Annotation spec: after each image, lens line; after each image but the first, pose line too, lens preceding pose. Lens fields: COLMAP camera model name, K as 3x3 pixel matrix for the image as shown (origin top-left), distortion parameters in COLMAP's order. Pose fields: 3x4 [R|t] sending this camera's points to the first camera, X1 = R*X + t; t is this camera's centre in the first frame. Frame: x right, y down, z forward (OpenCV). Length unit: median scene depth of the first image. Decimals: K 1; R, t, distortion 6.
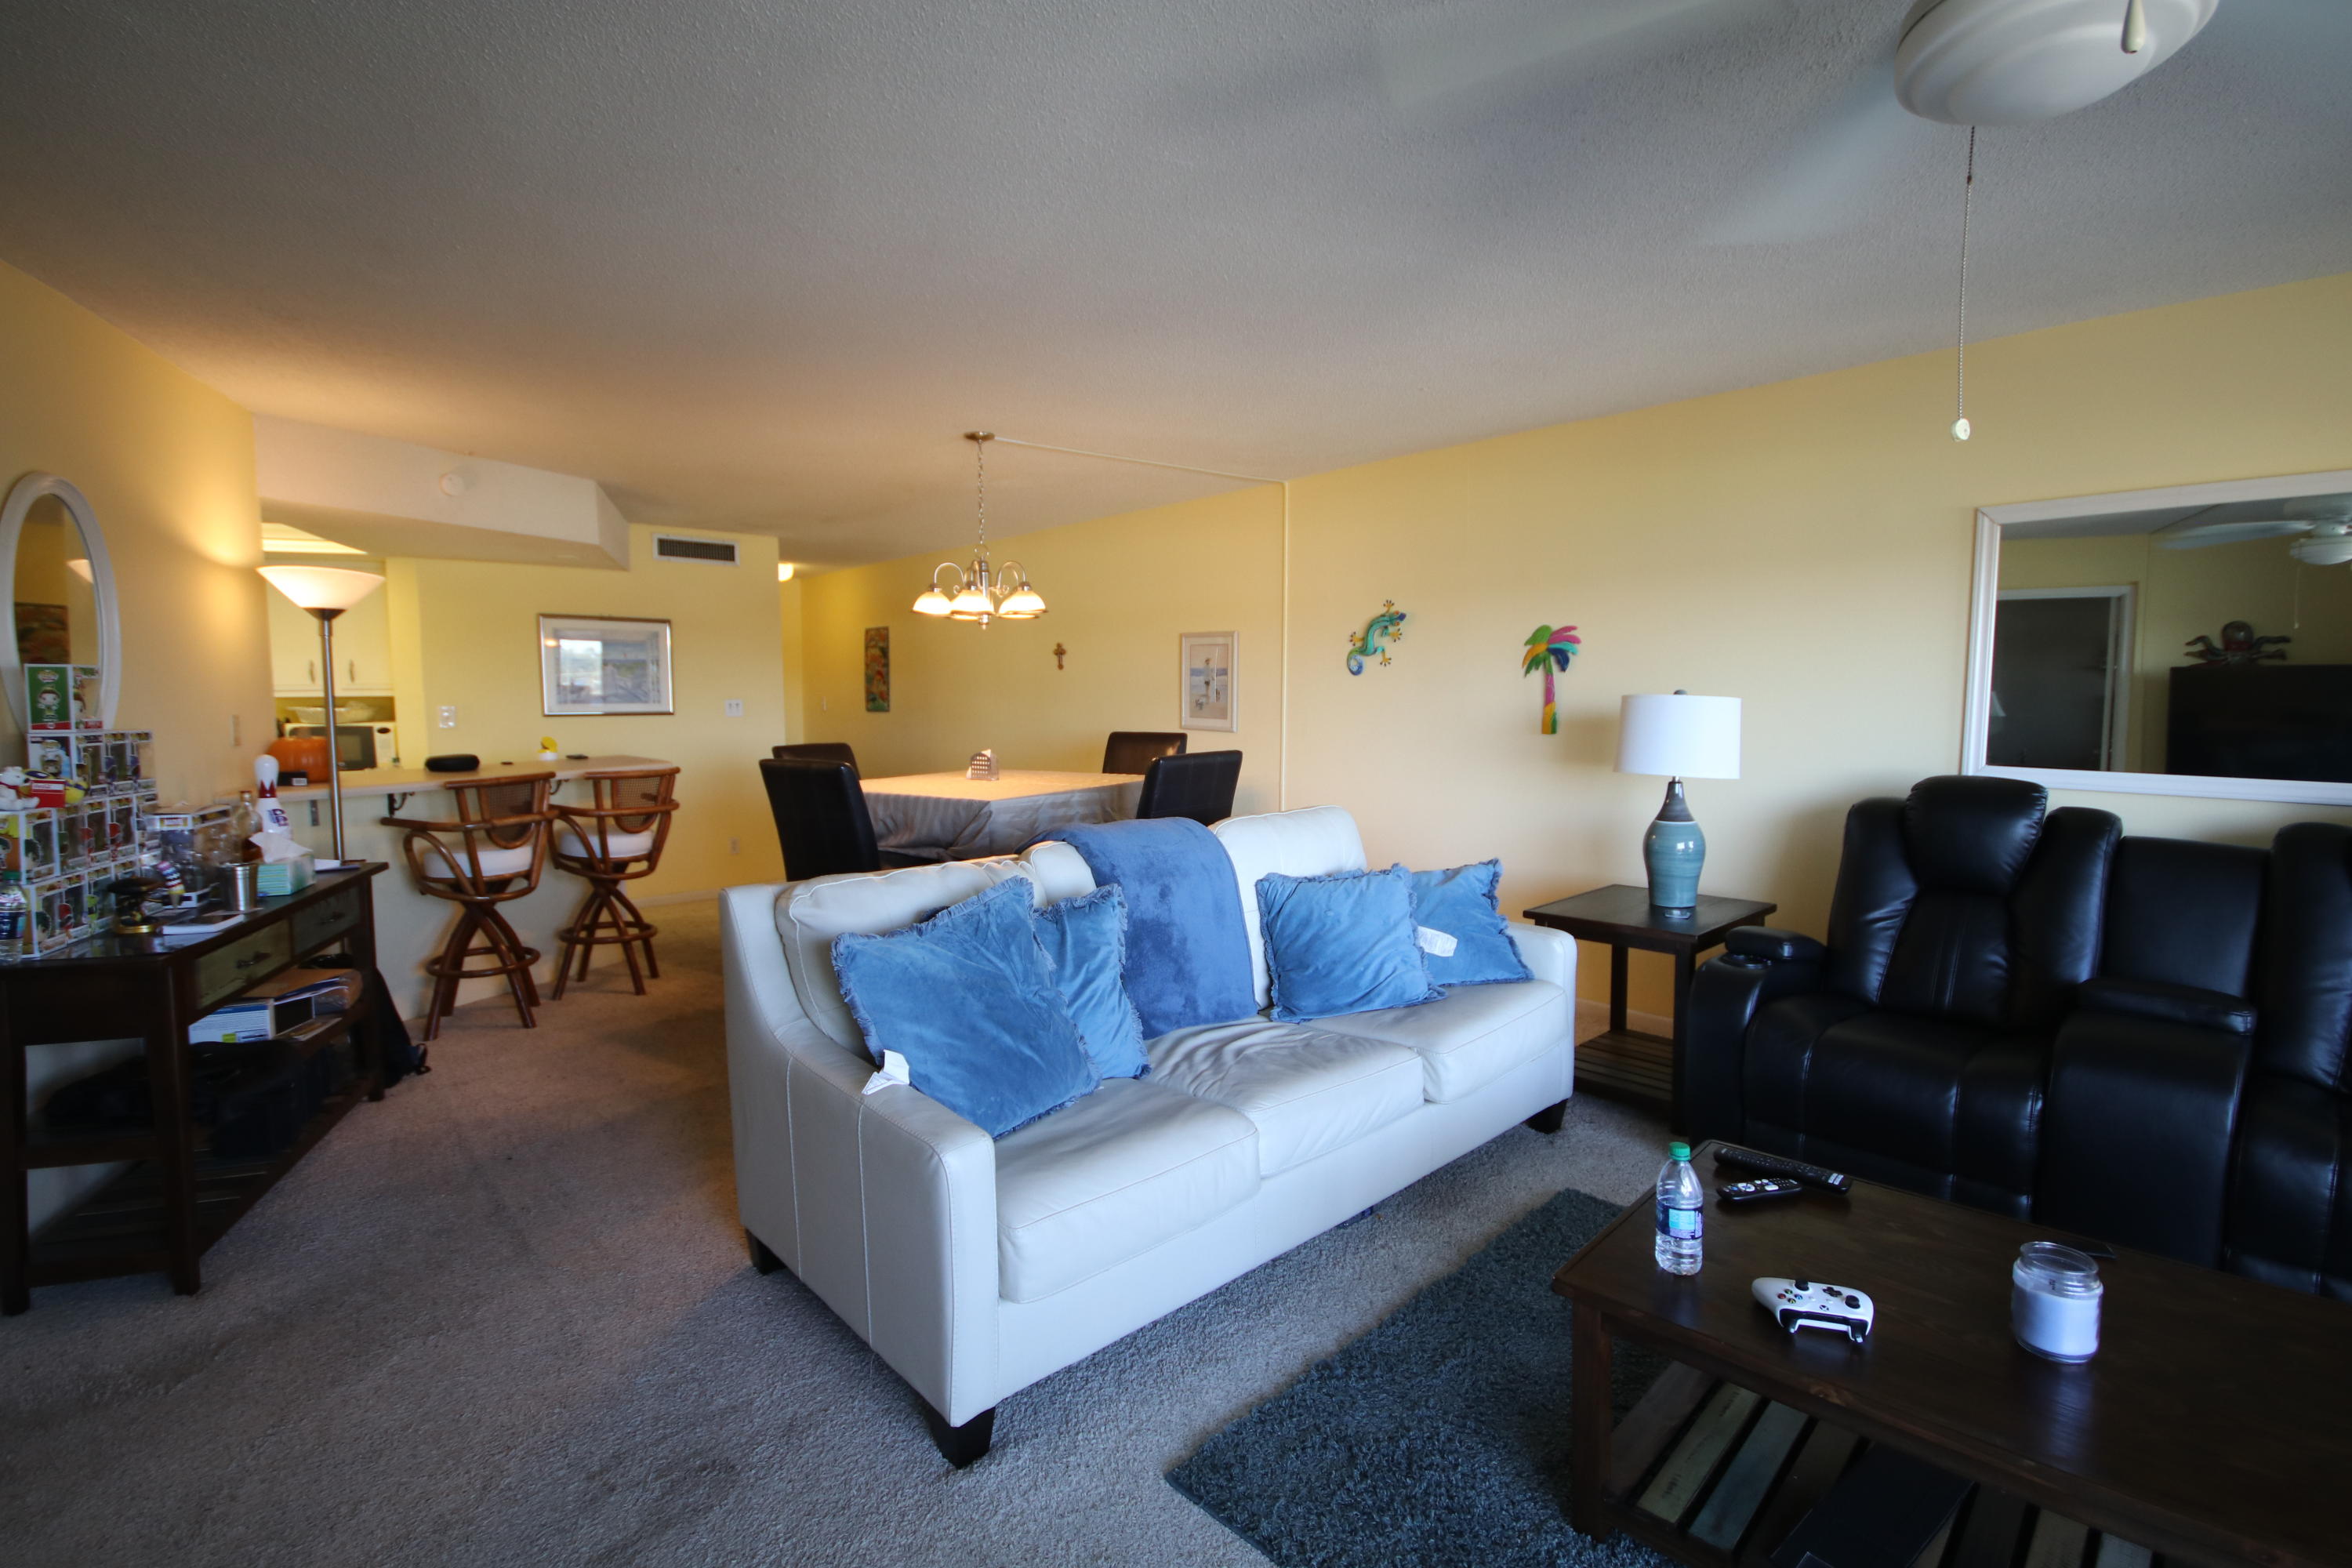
lens RADIAL K [[1084.4, 0, 1168.6], [0, 1084.4, 787.2], [0, 0, 1]] dist [-0.002020, 0.000146]
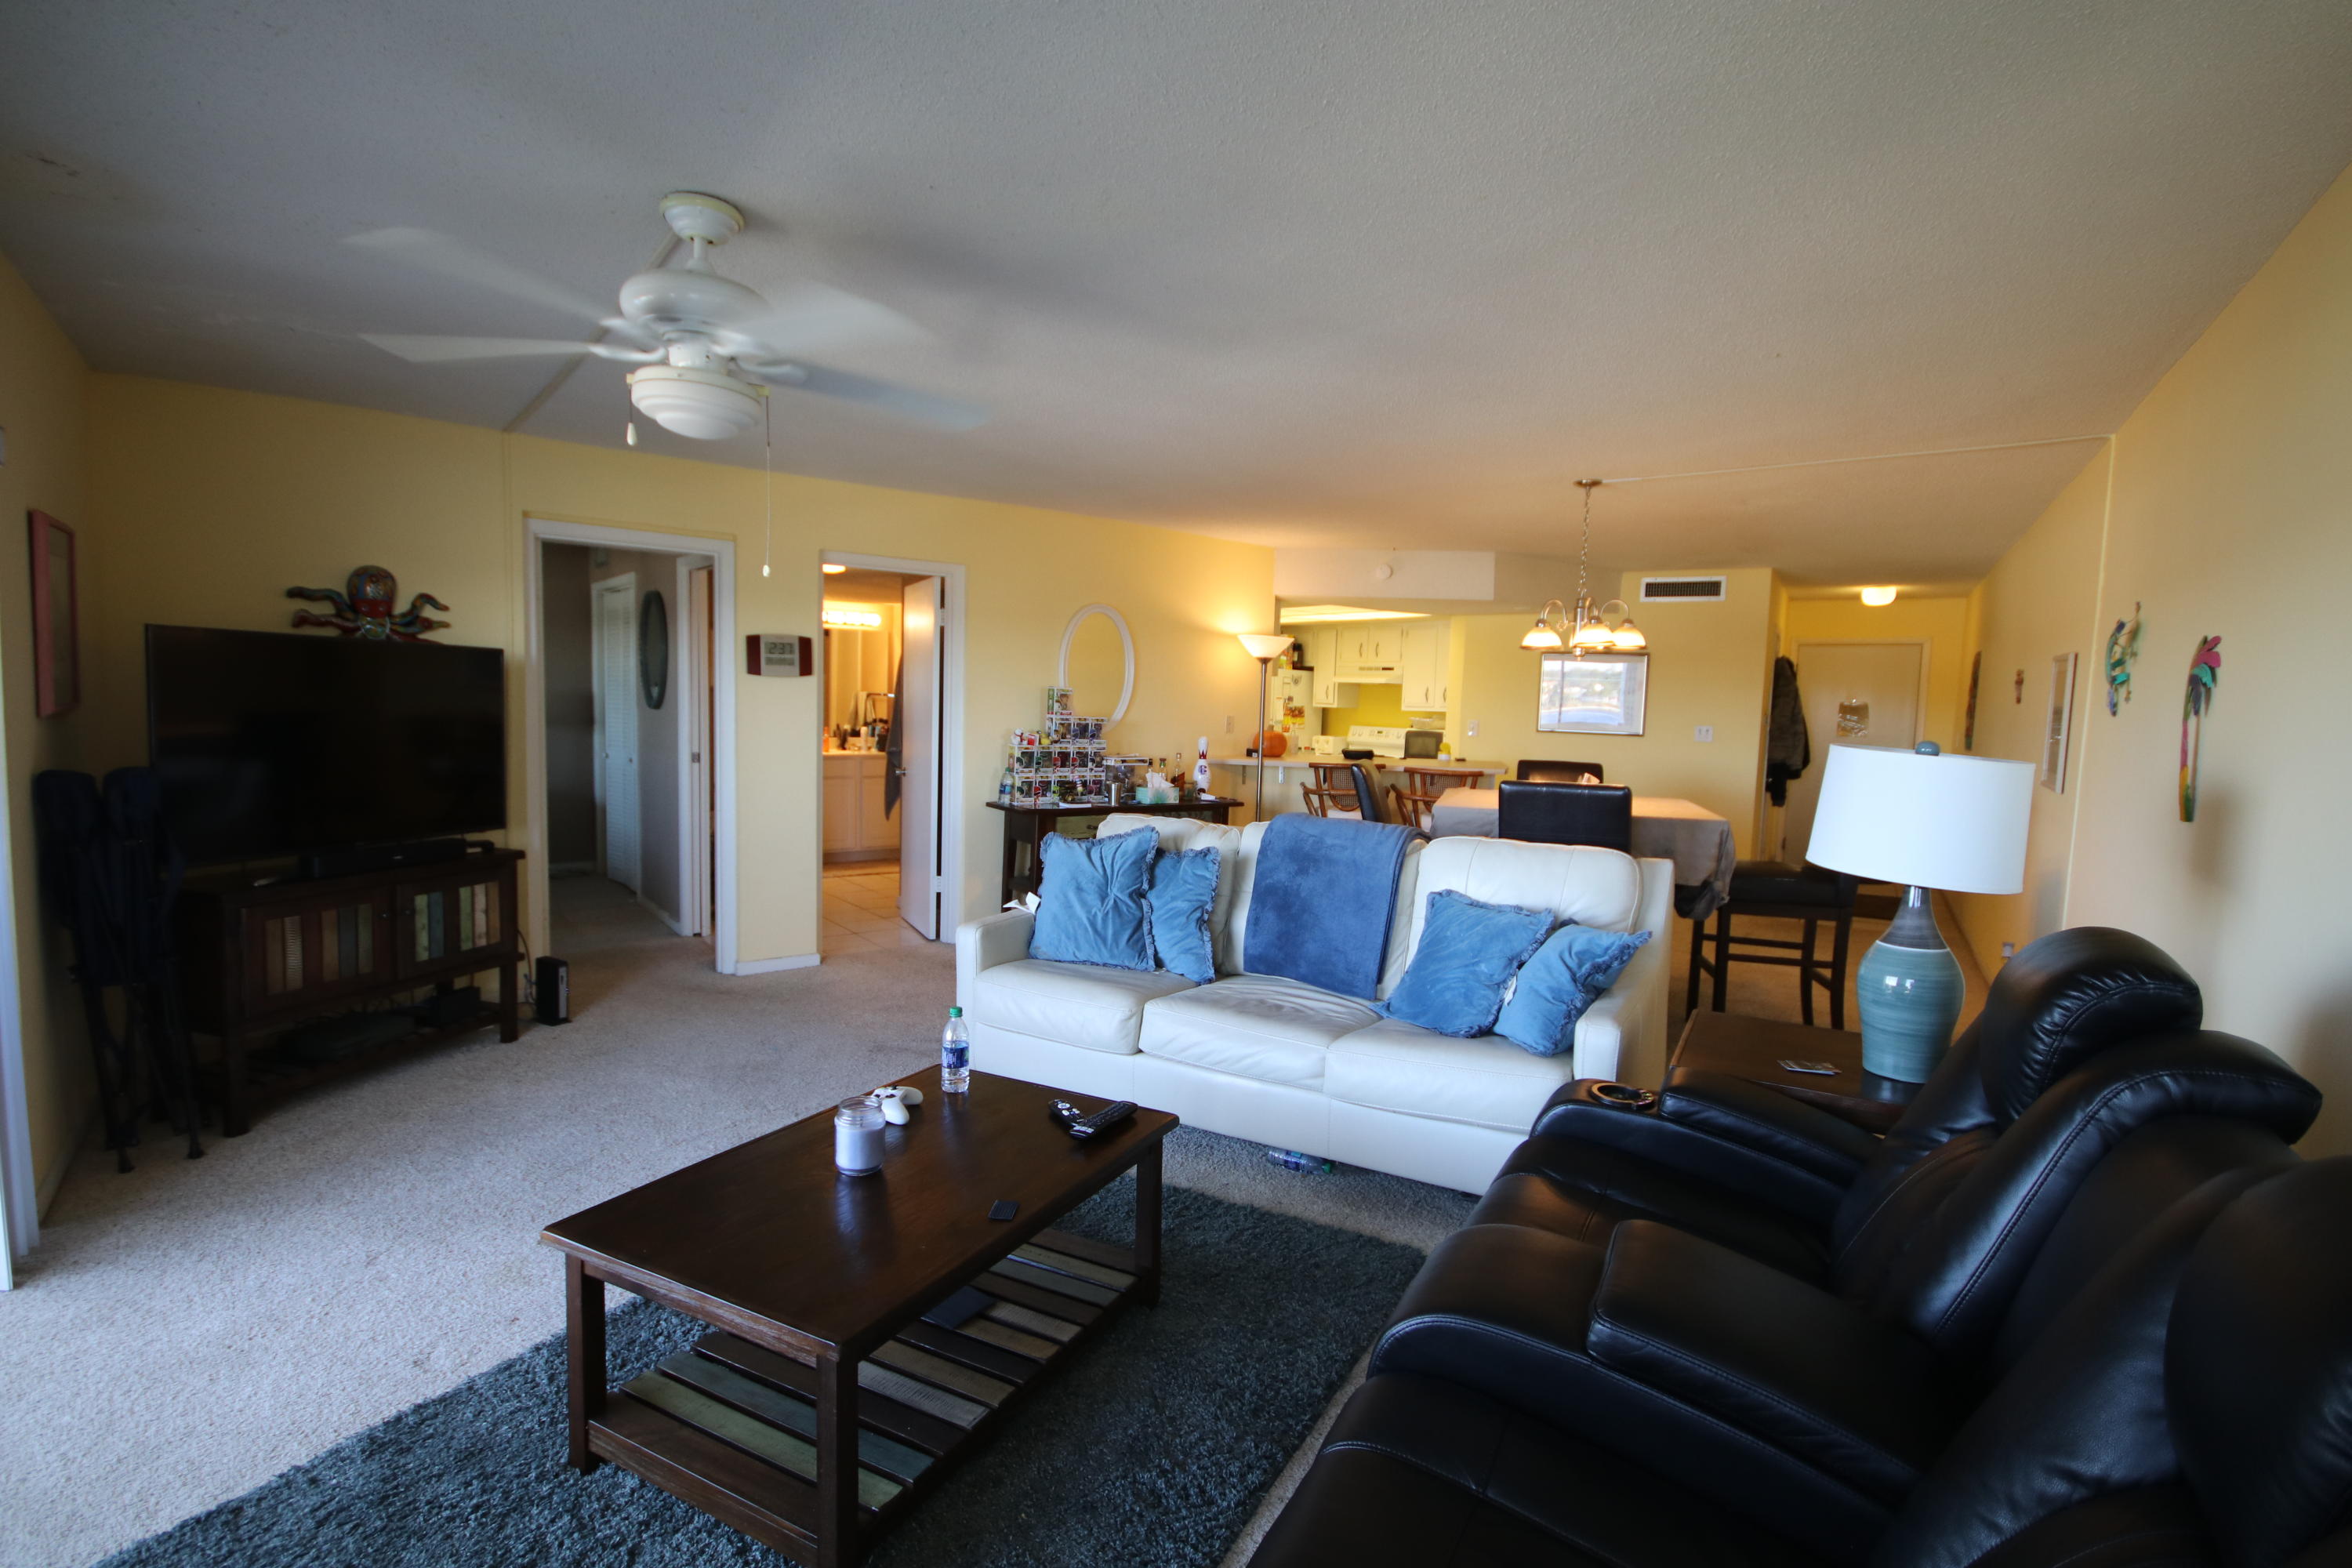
lens RADIAL K [[1084.4, 0, 1168.6], [0, 1084.4, 787.2], [0, 0, 1]] dist [-0.002020, 0.000146]
pose [[0.281673, 0.092289, -0.955062, 0.737974], [-0.116955, 0.991244, 0.061292, -0.038612], [0.952356, 0.094435, 0.290000, 0.302195]]
